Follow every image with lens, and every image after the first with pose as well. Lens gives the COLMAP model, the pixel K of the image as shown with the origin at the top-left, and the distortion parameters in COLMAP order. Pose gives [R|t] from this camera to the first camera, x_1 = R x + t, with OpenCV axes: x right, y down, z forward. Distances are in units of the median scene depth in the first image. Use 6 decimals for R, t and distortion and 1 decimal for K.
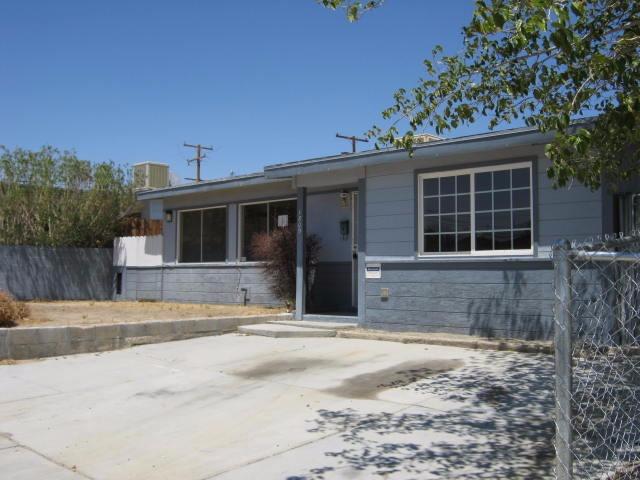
lens RADIAL K [[714.6, 0, 320.7], [0, 714.6, 240.1], [0, 0, 1]] dist [-0.088852, 0.000000]
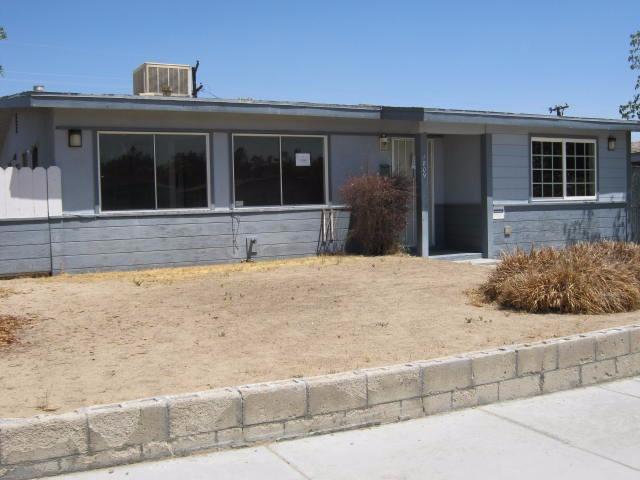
lens RADIAL K [[714.6, 0, 319.0], [0, 714.6, 241.7], [0, 0, 1]] dist [-0.088852, 0.000000]
pose [[0.312779, -0.061010, 0.947864, -1.208934], [-0.022789, 0.997166, 0.071704, 0.013833], [-0.949552, -0.044029, 0.310503, 0.957178]]
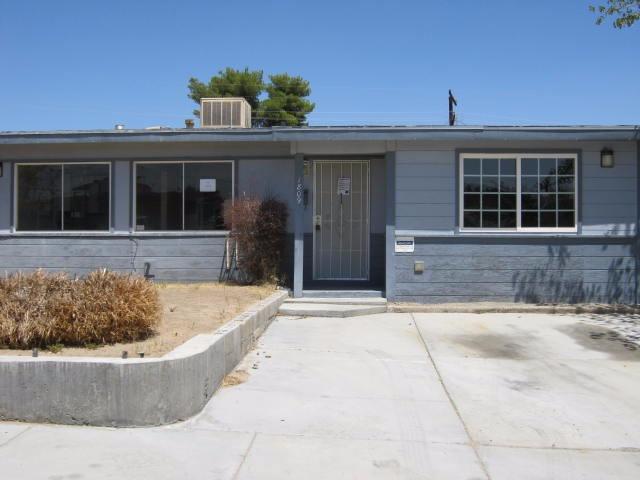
lens RADIAL K [[714.6, 0, 321.6], [0, 714.6, 237.1], [0, 0, 1]] dist [-0.088852, 0.000000]
pose [[0.763485, -0.000018, 0.645826, -0.697958], [-0.032636, 0.998721, 0.038609, -0.002569], [-0.645001, -0.050554, 0.762508, 0.322962]]
